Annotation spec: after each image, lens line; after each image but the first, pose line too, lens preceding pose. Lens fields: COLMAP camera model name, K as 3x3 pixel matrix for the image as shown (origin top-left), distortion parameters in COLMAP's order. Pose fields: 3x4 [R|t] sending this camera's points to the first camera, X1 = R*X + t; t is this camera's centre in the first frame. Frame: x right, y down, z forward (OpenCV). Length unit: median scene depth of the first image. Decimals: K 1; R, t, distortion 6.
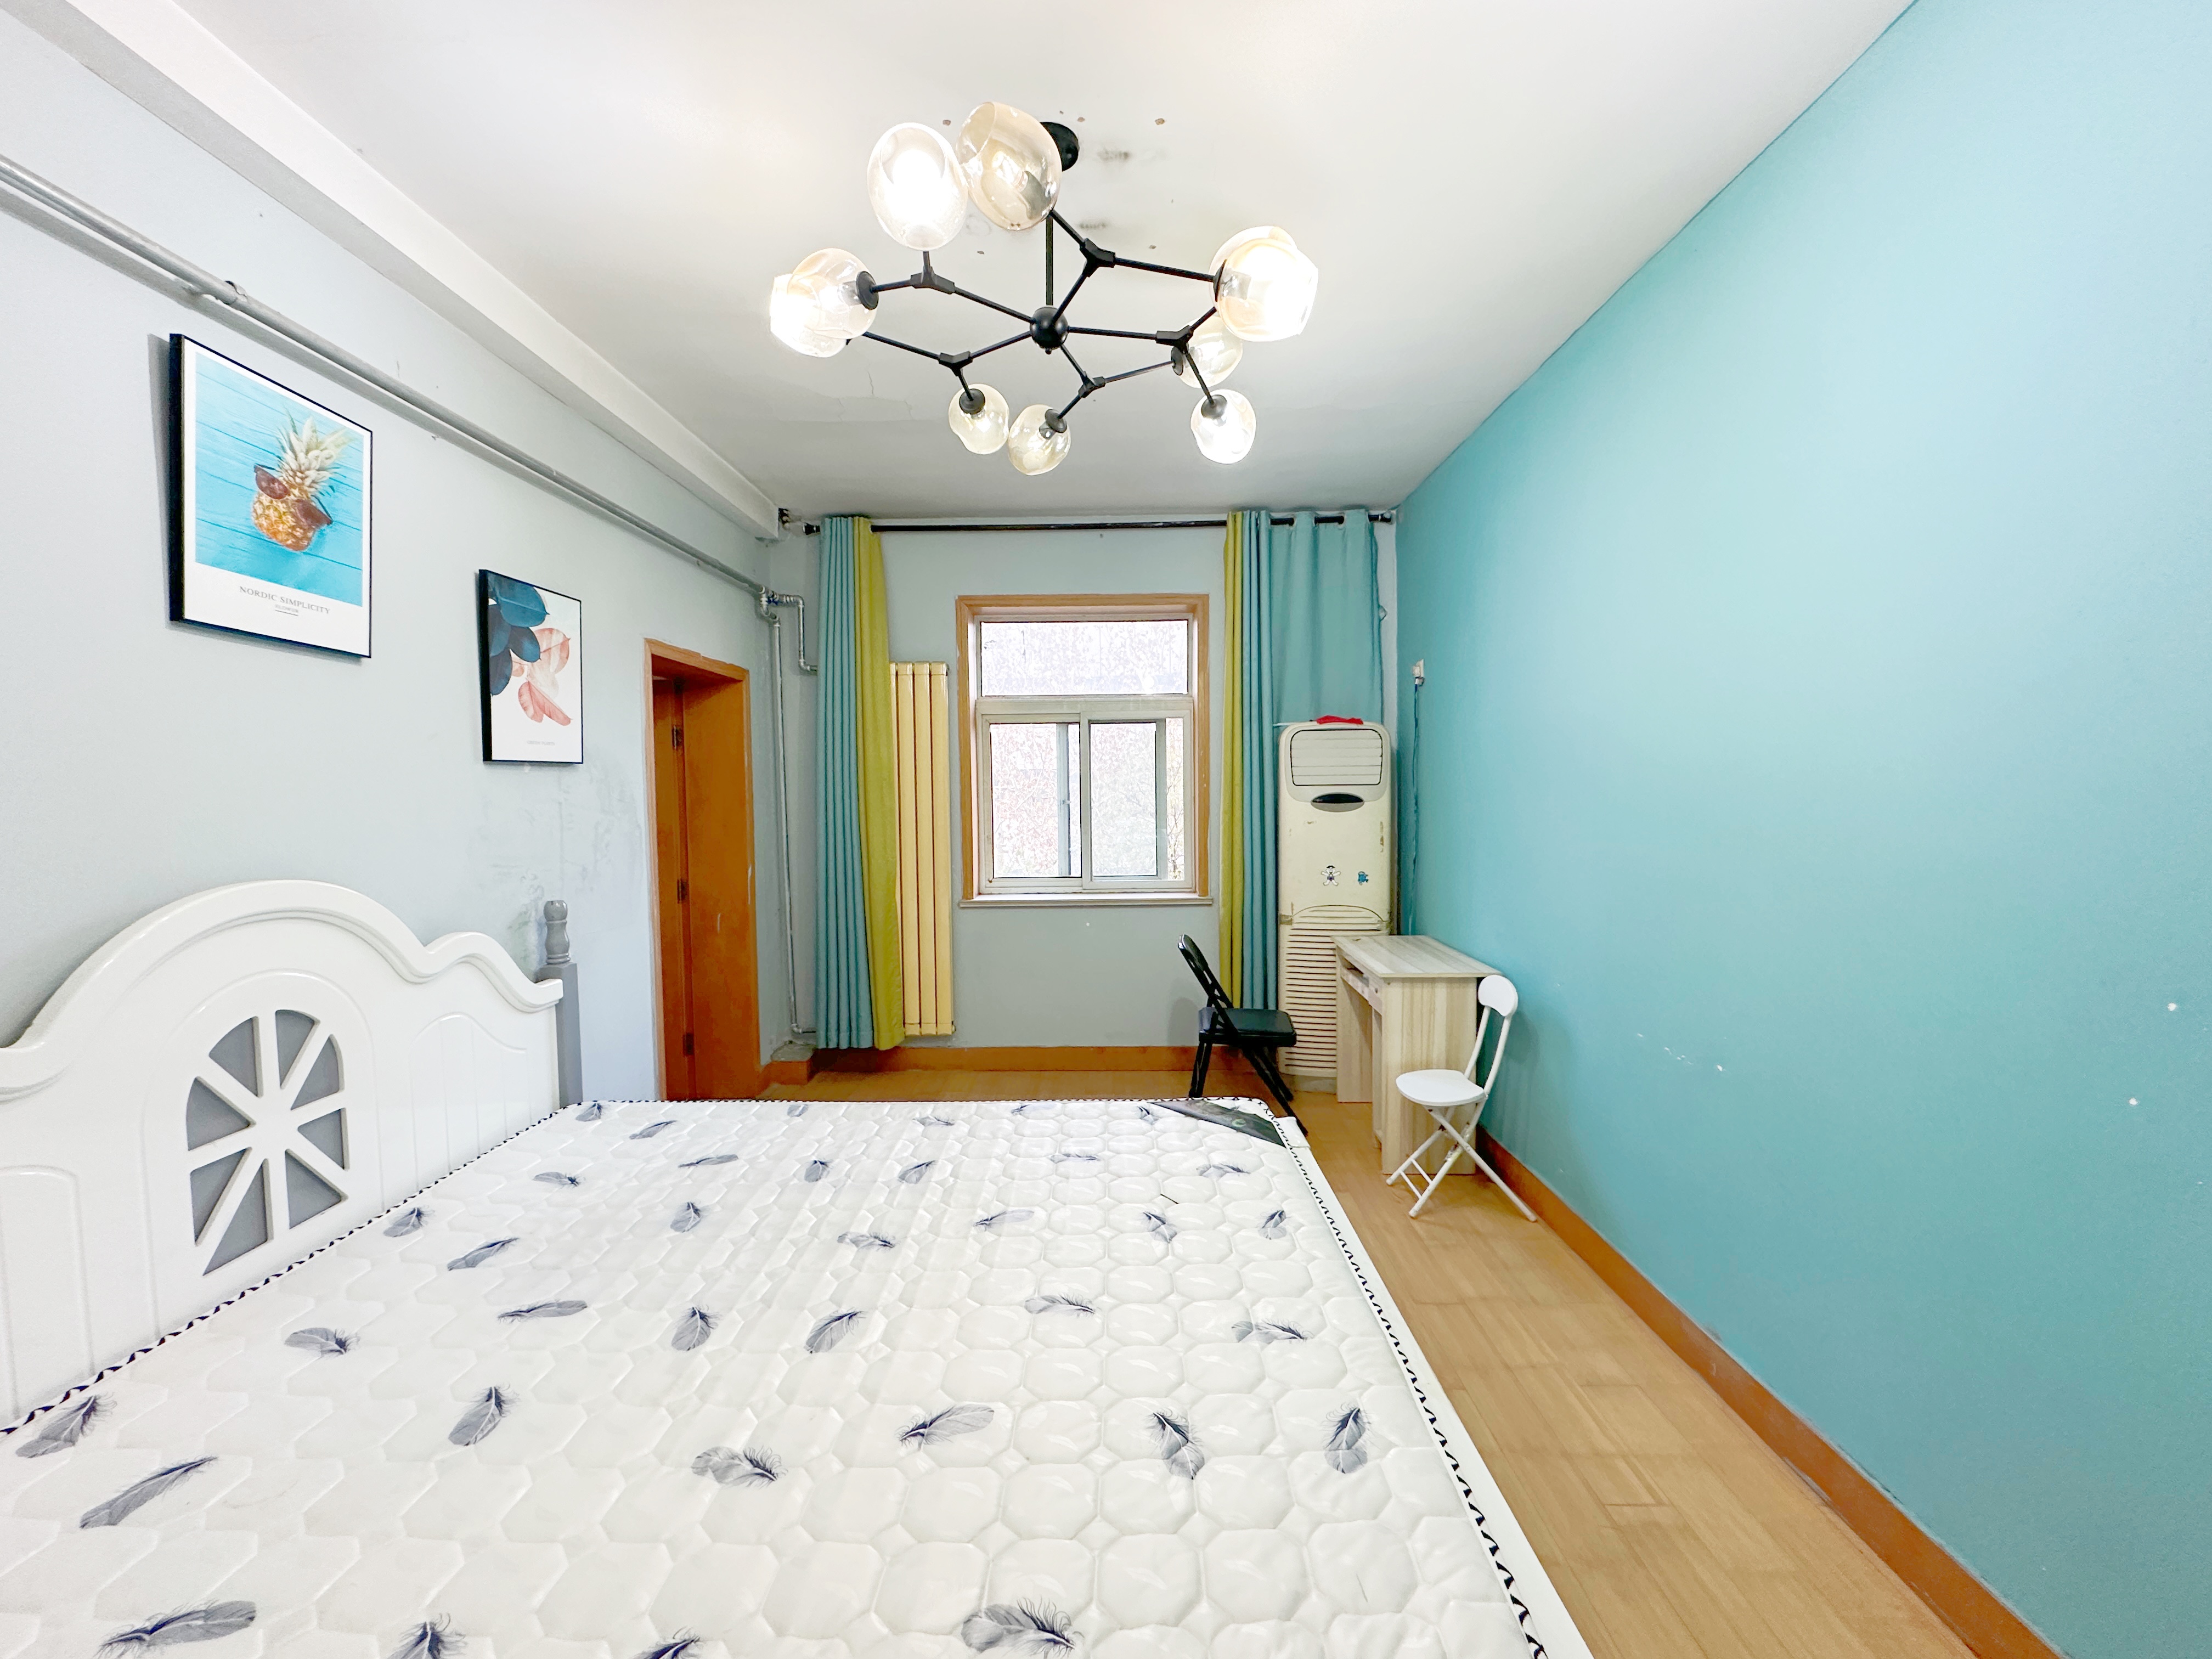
lens RADIAL K [[884.7, 0, 1115.3], [0, 884.7, 833.7], [0, 0, 1]] dist [0.000216, 0.000035]
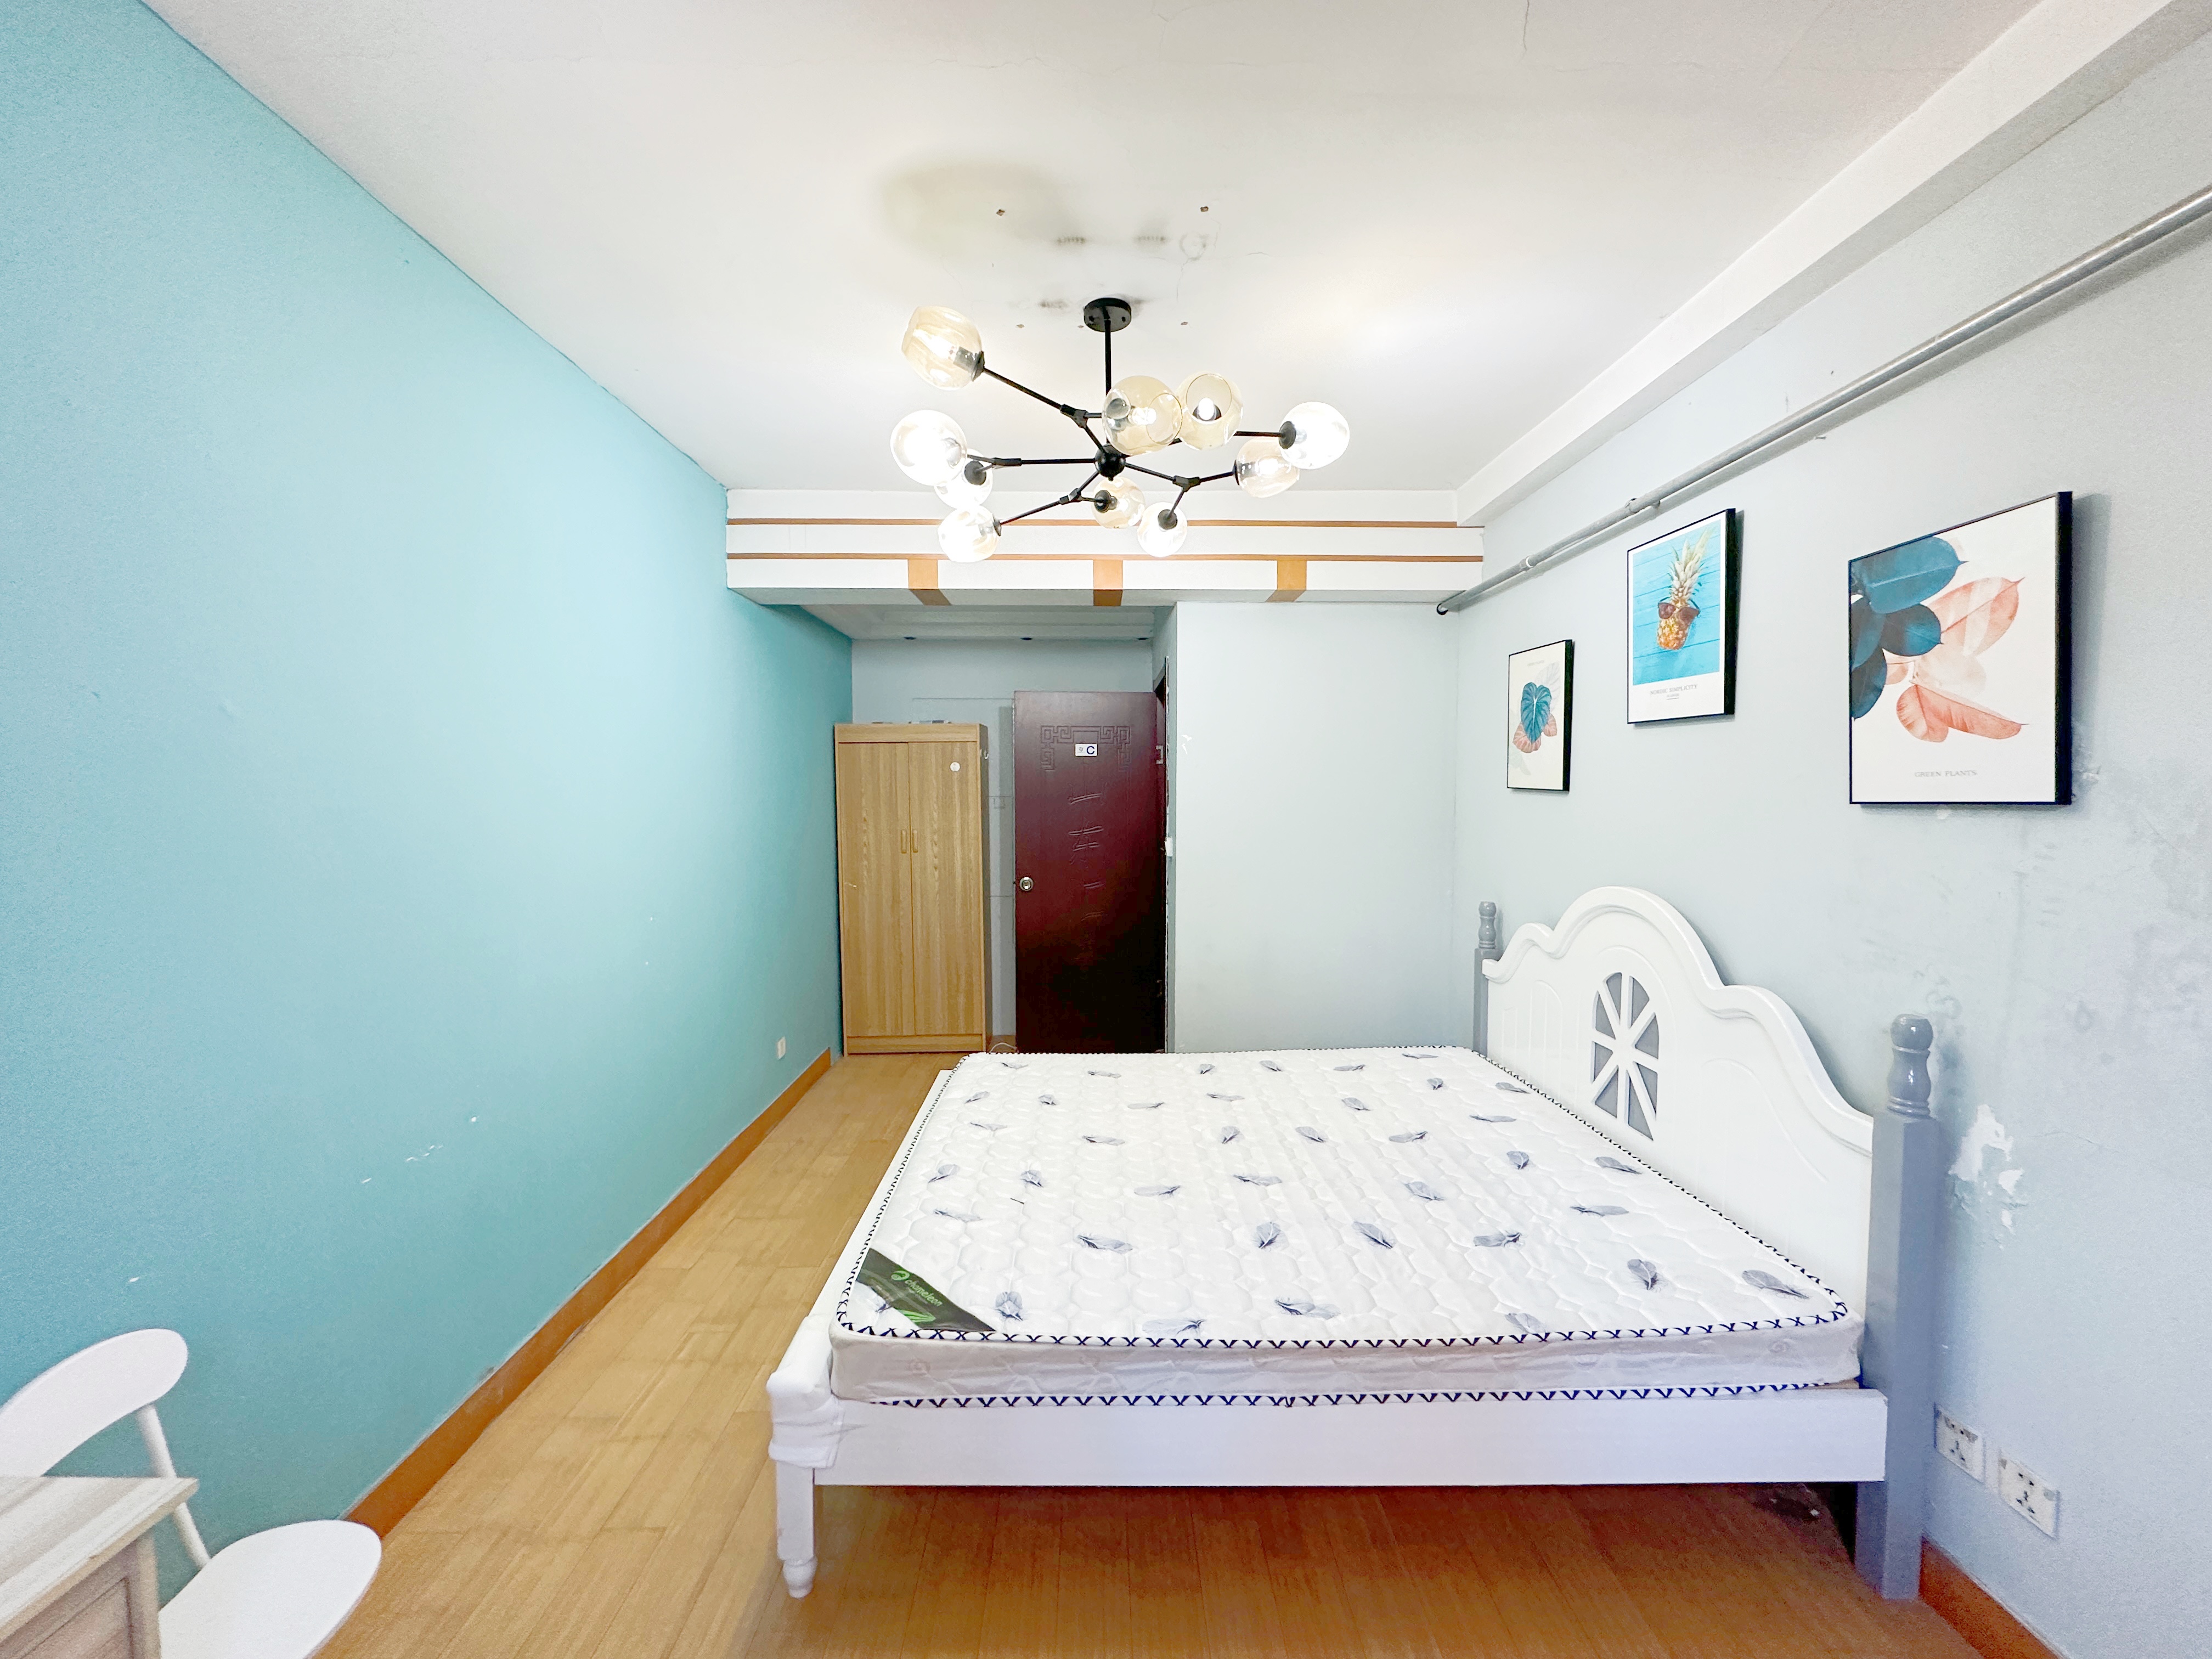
lens RADIAL K [[884.7, 0, 1111.0], [0, 884.7, 831.0], [0, 0, 1]] dist [0.000216, 0.000035]
pose [[-0.999834, 0.012698, -0.013055, -0.043824], [0.011399, 0.995396, 0.095169, -0.145107], [0.014204, 0.095004, -0.995376, 1.835279]]
